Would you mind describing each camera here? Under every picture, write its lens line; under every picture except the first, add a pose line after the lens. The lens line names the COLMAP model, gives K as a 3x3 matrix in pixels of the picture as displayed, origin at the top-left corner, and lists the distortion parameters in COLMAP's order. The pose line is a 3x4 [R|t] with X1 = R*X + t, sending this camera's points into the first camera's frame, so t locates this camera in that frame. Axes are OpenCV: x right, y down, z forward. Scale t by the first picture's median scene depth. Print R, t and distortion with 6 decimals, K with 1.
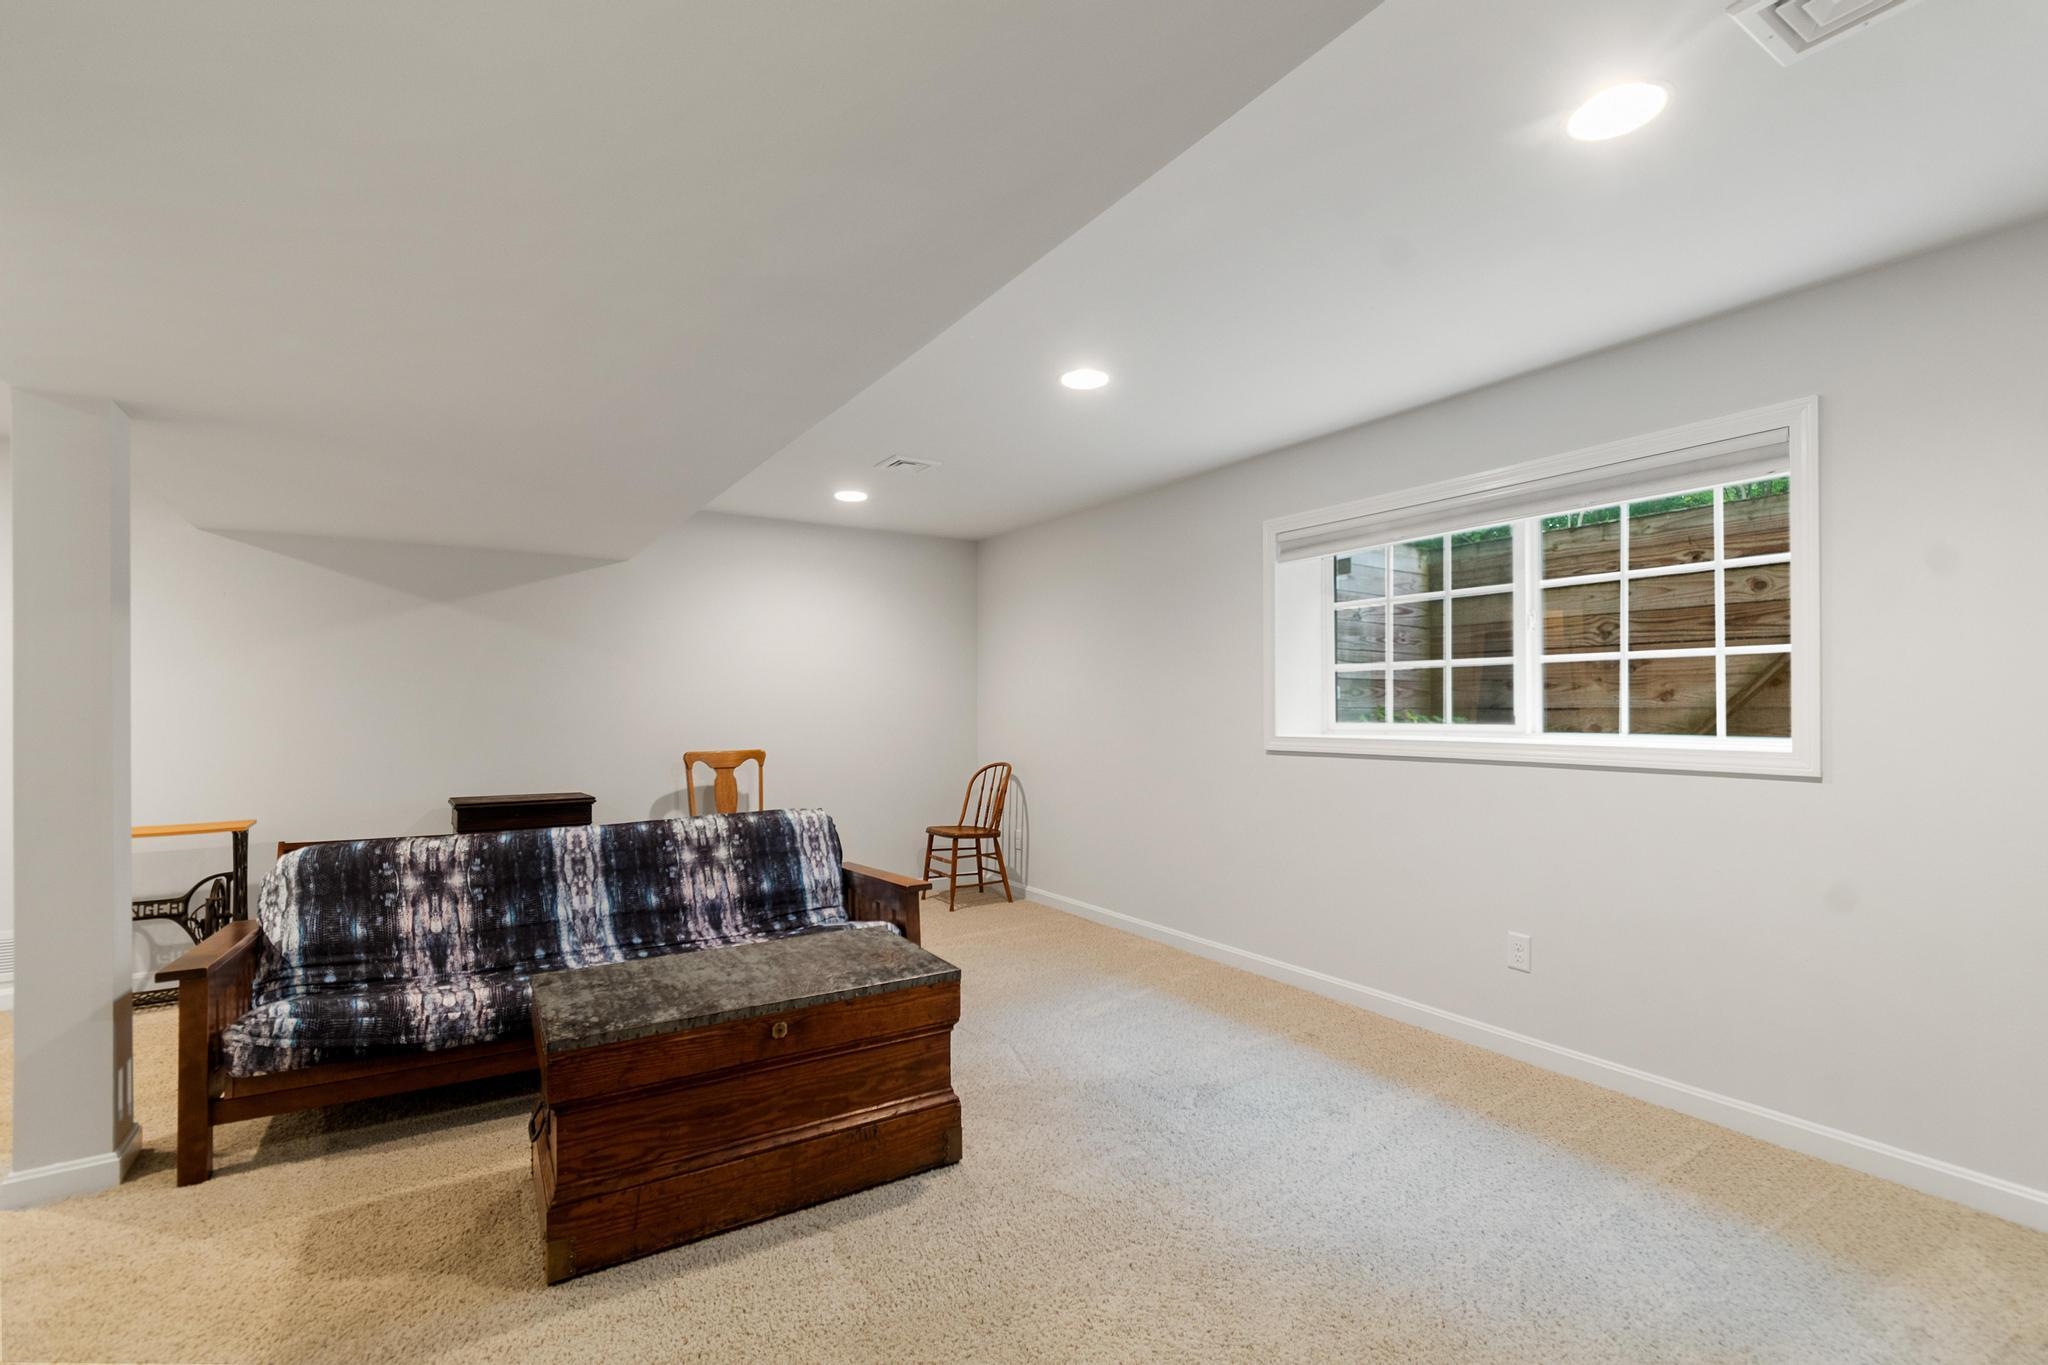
lens RADIAL K [[907.5, 0, 1033.3], [0, 907.5, 697.3], [0, 0, 1]] dist [0.002318, -0.000253]
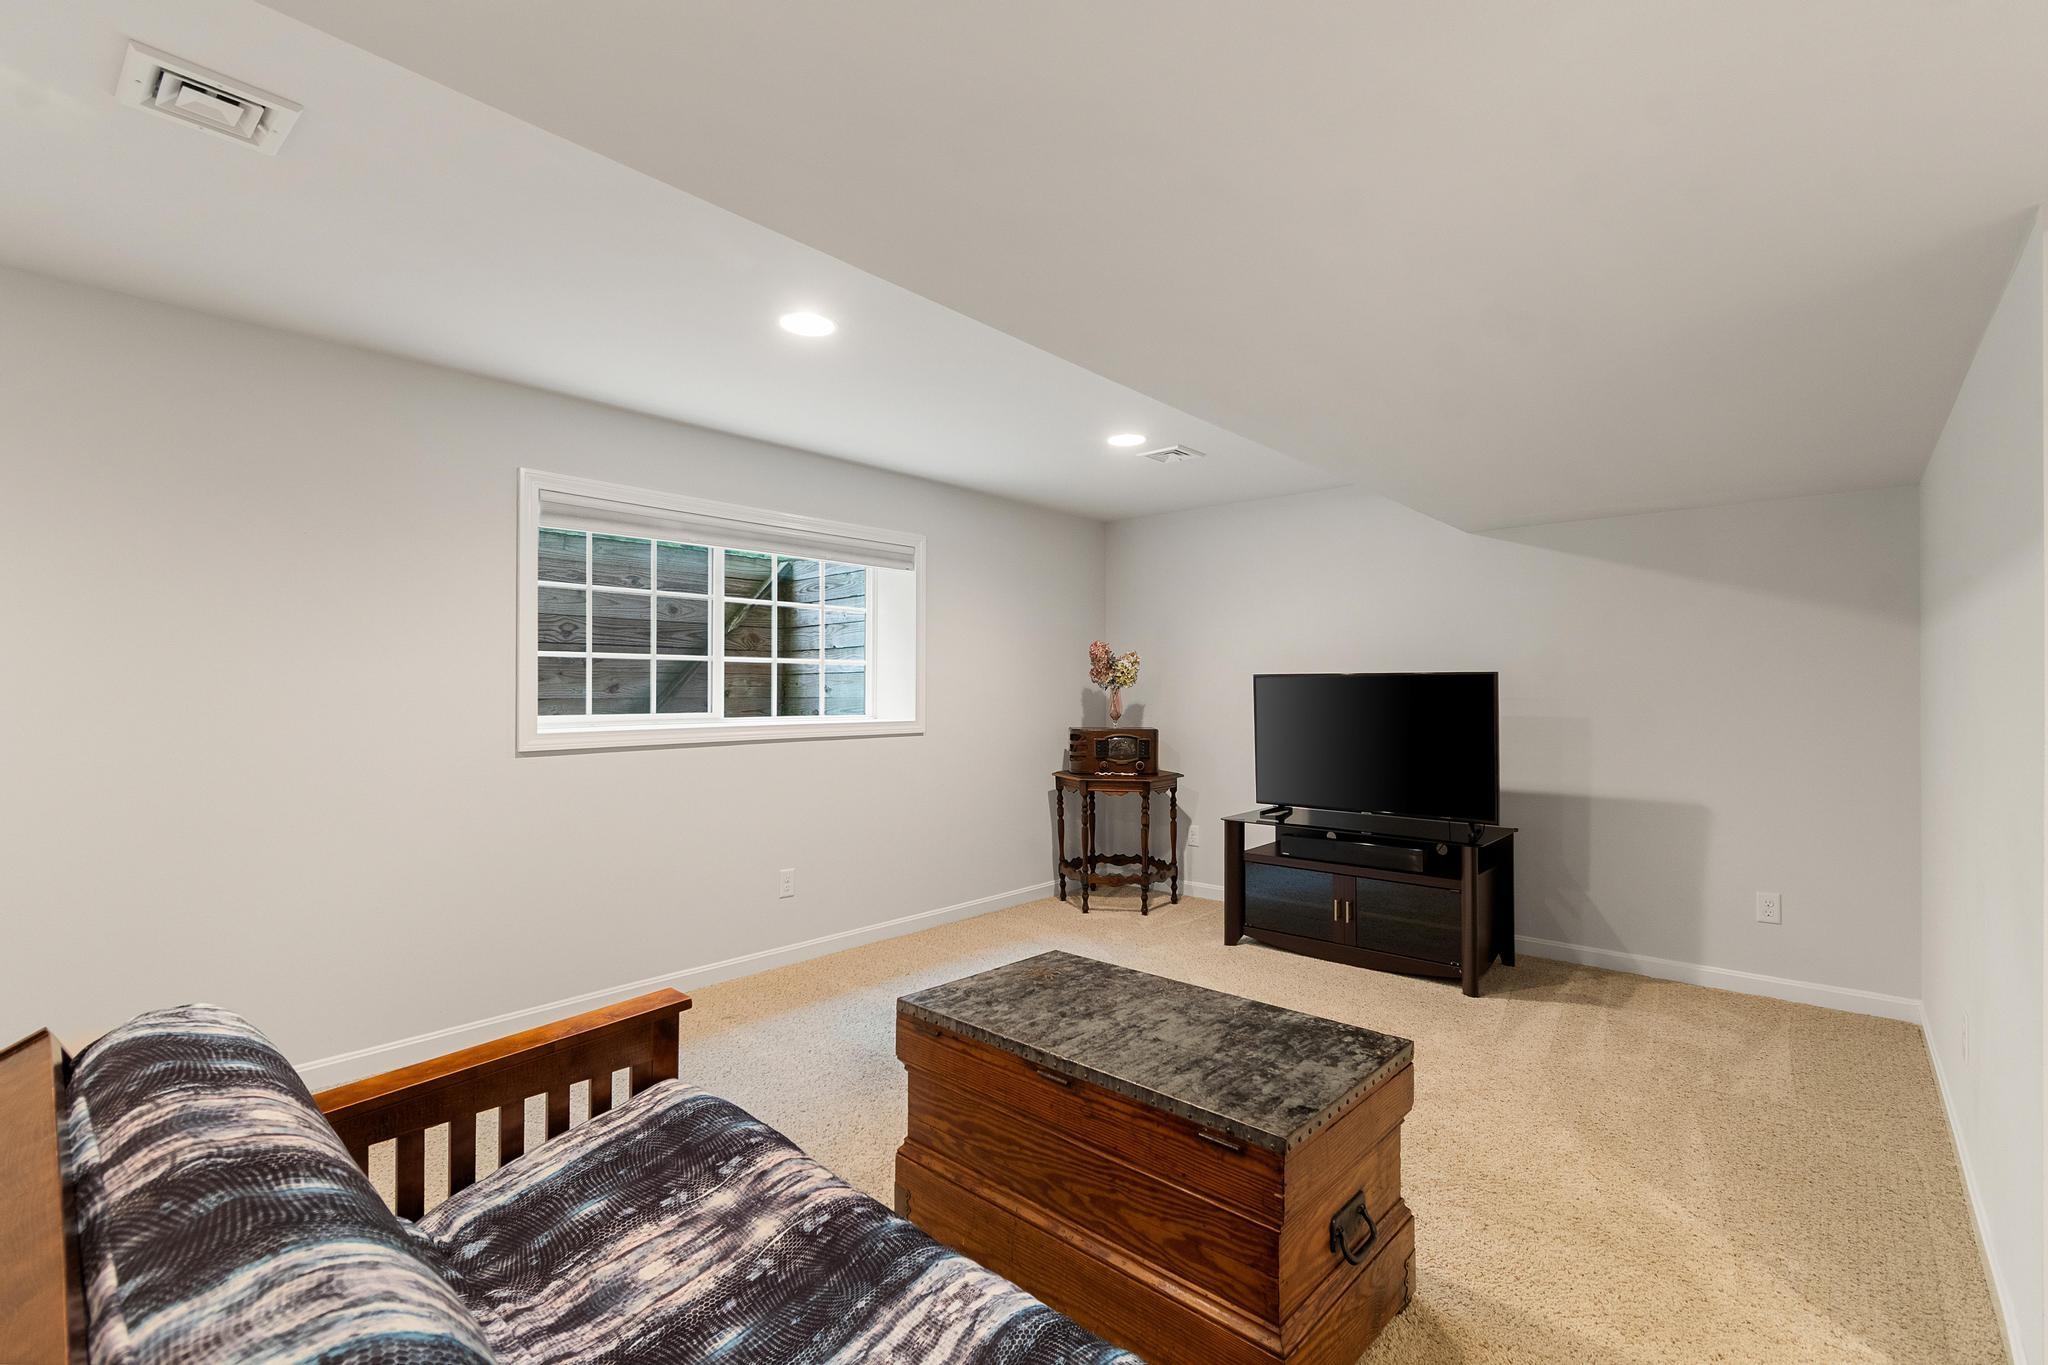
lens RADIAL K [[907.5, 0, 1033.3], [0, 907.5, 697.3], [0, 0, 1]] dist [0.002318, -0.000253]
pose [[-0.265426, -0.001646, 0.964130, -0.772455], [-0.005970, 0.999982, 0.000063, 0.007895], [-0.964113, -0.005739, -0.265431, 0.936311]]
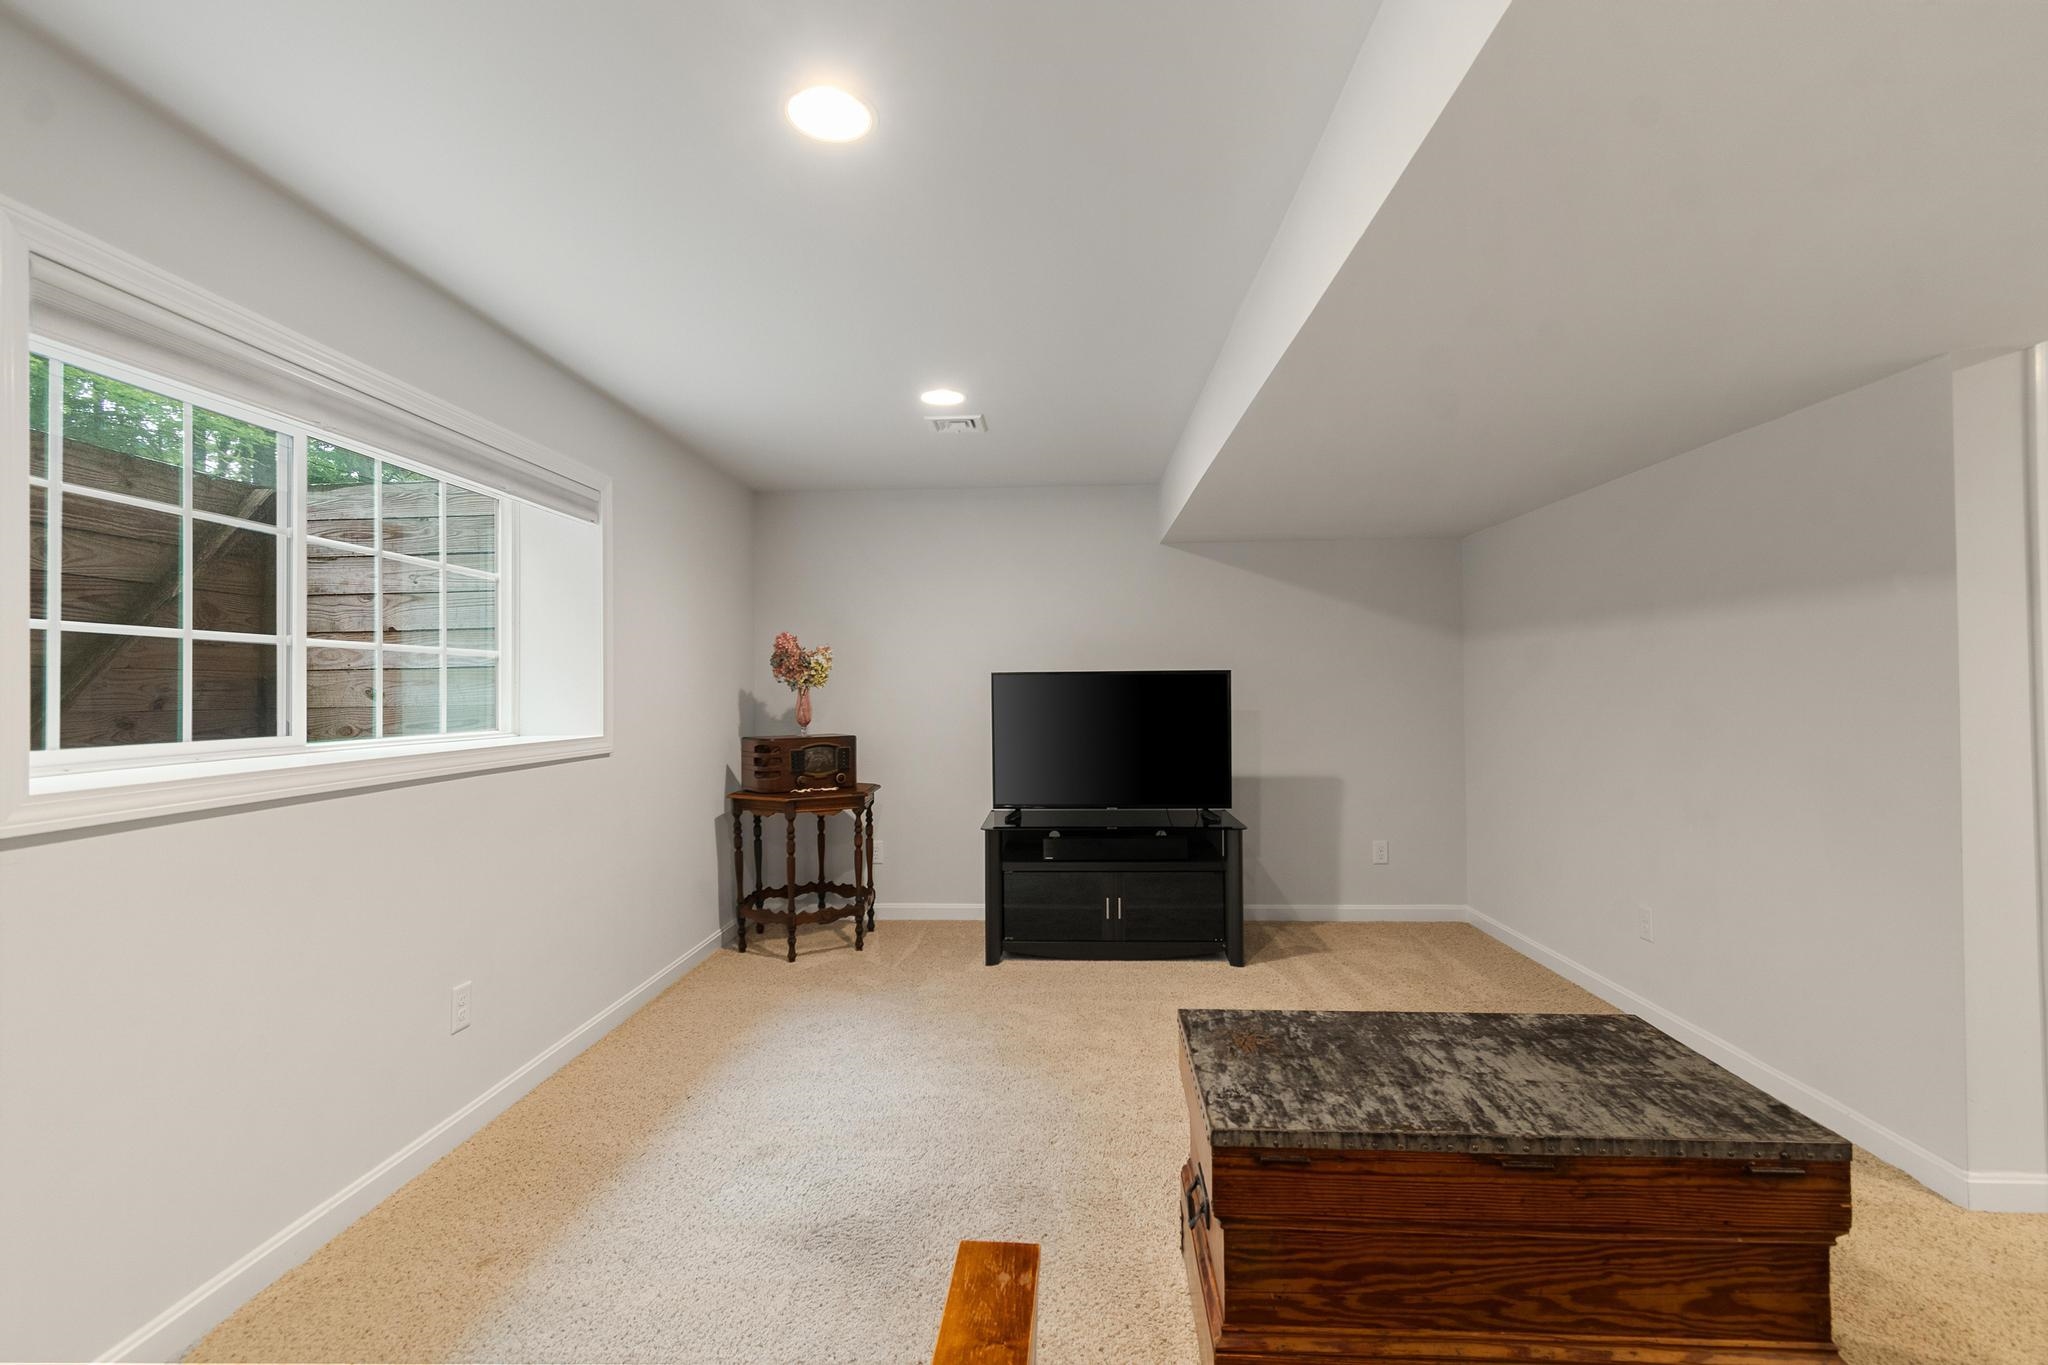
lens RADIAL K [[898.3, 0, 1024.0], [0, 898.3, 682.5], [0, 0, 1]] dist [0.000115, -0.000802]
pose [[-0.809271, 0.018278, 0.587151, -0.328597], [0.010542, 0.999807, -0.016595, 0.007521], [-0.587340, -0.007240, -0.809308, 1.263483]]
